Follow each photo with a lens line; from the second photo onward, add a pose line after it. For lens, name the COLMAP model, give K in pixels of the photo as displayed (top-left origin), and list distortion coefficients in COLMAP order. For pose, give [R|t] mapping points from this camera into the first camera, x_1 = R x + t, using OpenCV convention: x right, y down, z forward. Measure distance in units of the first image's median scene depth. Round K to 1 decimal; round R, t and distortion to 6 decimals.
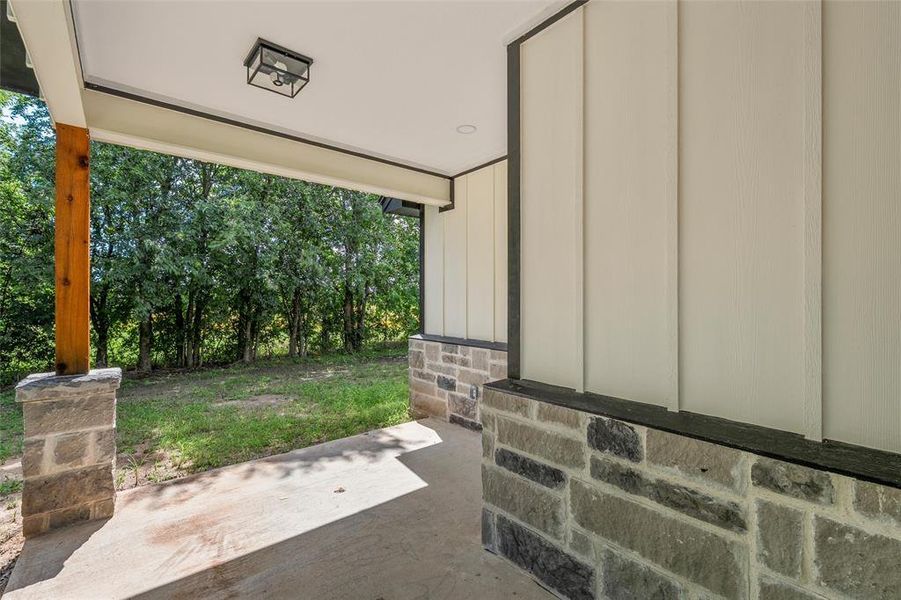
lens RADIAL K [[377.9, 0, 446.4], [0, 377.9, 301.2], [0, 0, 1]] dist [0.002101, -0.000009]
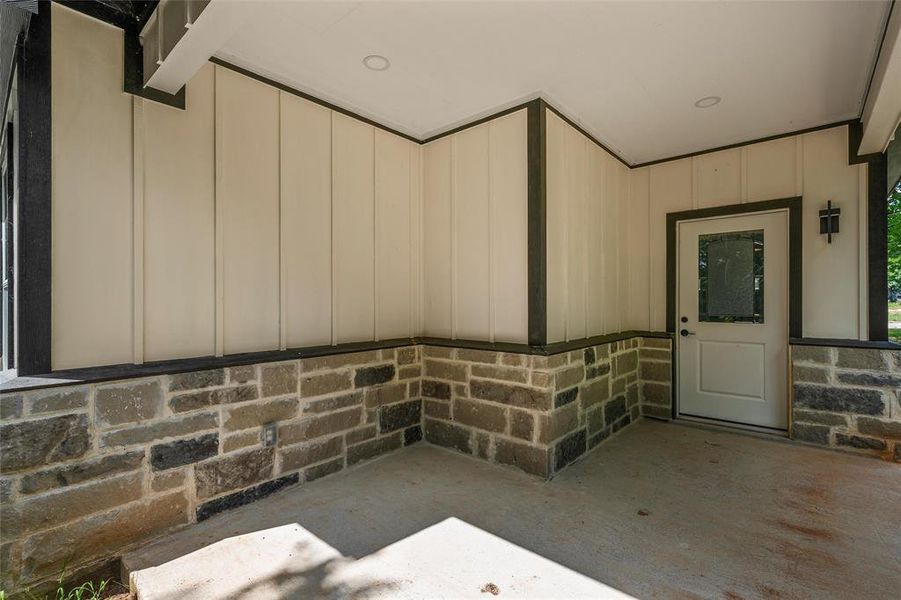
lens RADIAL K [[410.2, 0, 447.3], [0, 410.2, 298.8], [0, 0, 1]] dist [-0.000712, 0.000032]
pose [[-0.145072, 0.004218, 0.989412, -0.611881], [0.001899, 0.999990, -0.003985, 0.017779], [-0.989419, 0.001300, -0.145079, 0.761774]]
